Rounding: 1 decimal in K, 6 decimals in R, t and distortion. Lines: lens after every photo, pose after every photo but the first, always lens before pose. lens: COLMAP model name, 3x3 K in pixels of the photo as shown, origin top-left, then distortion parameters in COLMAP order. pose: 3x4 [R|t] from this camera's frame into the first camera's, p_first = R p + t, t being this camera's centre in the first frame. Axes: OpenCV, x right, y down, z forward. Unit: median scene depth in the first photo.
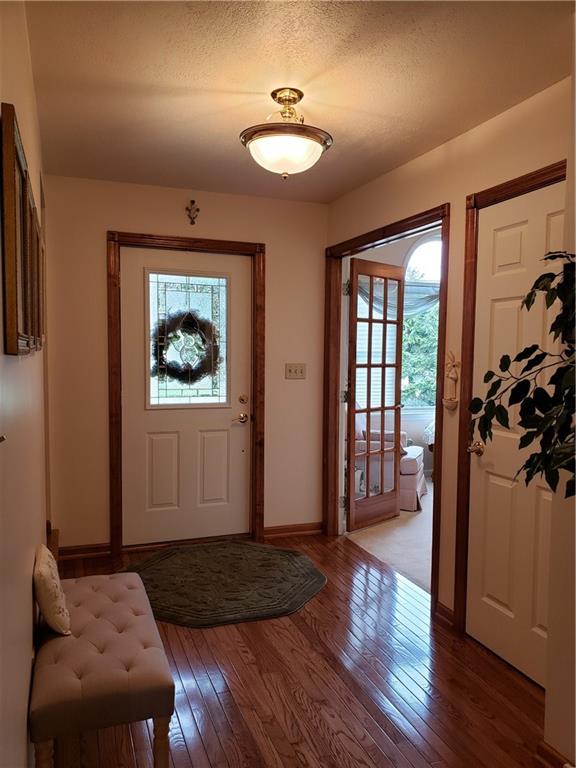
lens RADIAL K [[593.7, 0, 288.0], [0, 593.7, 384.0], [0, 0, 1]] dist [-0.000069, -0.007735]
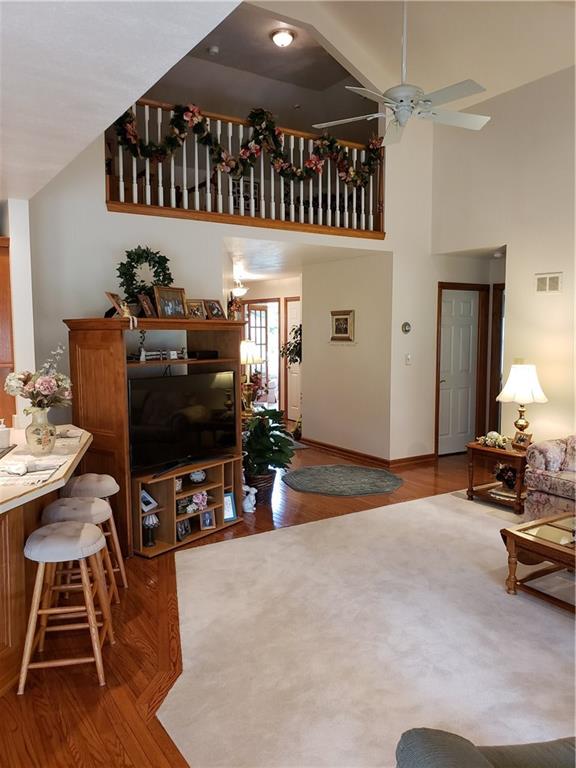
lens RADIAL K [[593.7, 0, 288.0], [0, 593.7, 384.0], [0, 0, 1]] dist [-0.000069, -0.007735]
pose [[0.975548, -0.031735, 0.217482, -0.300120], [0.023993, 0.998984, 0.038146, 0.046349], [-0.218472, -0.031995, 0.975319, -1.594343]]
